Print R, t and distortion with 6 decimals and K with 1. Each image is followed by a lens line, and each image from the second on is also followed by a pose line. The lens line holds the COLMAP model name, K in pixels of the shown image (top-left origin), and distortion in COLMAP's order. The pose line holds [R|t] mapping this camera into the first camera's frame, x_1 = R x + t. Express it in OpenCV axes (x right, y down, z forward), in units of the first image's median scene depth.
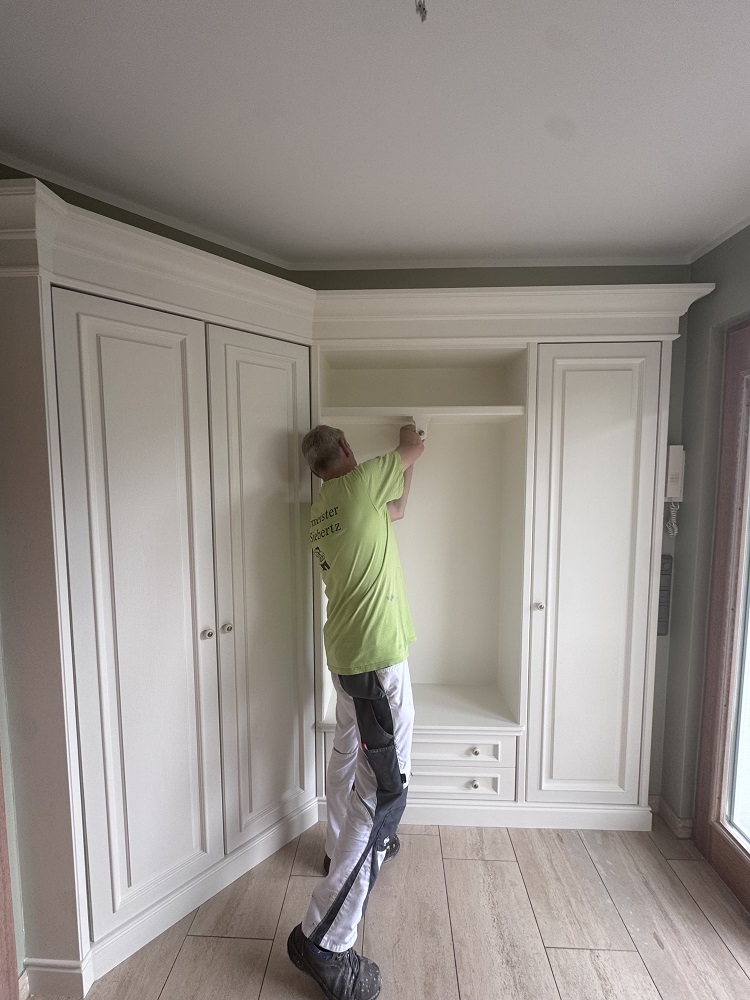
lens RADIAL K [[404.6, 0, 375.0], [0, 404.6, 500.0], [0, 0, 1]] dist [0.003310, 0.000320]
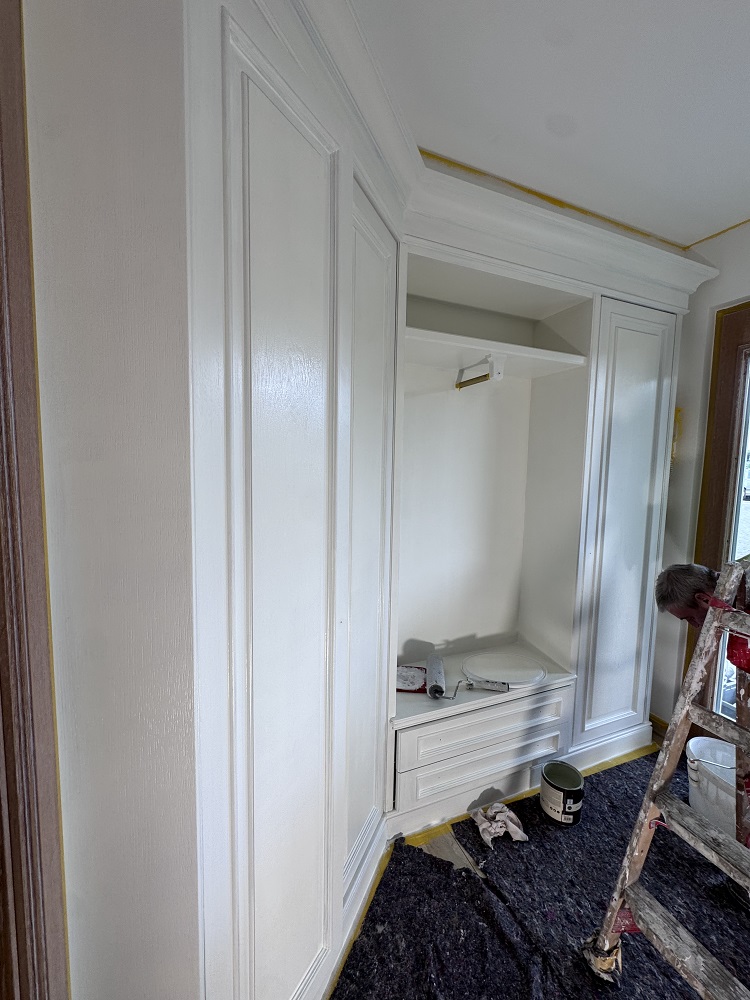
lens RADIAL K [[404.6, 0, 375.0], [0, 404.6, 500.0], [0, 0, 1]] dist [0.003310, 0.000320]
pose [[0.903900, -0.019422, 0.427303, -0.630190], [0.013915, 0.999775, 0.016006, 0.117275], [-0.427517, -0.008522, 0.903967, 0.360613]]
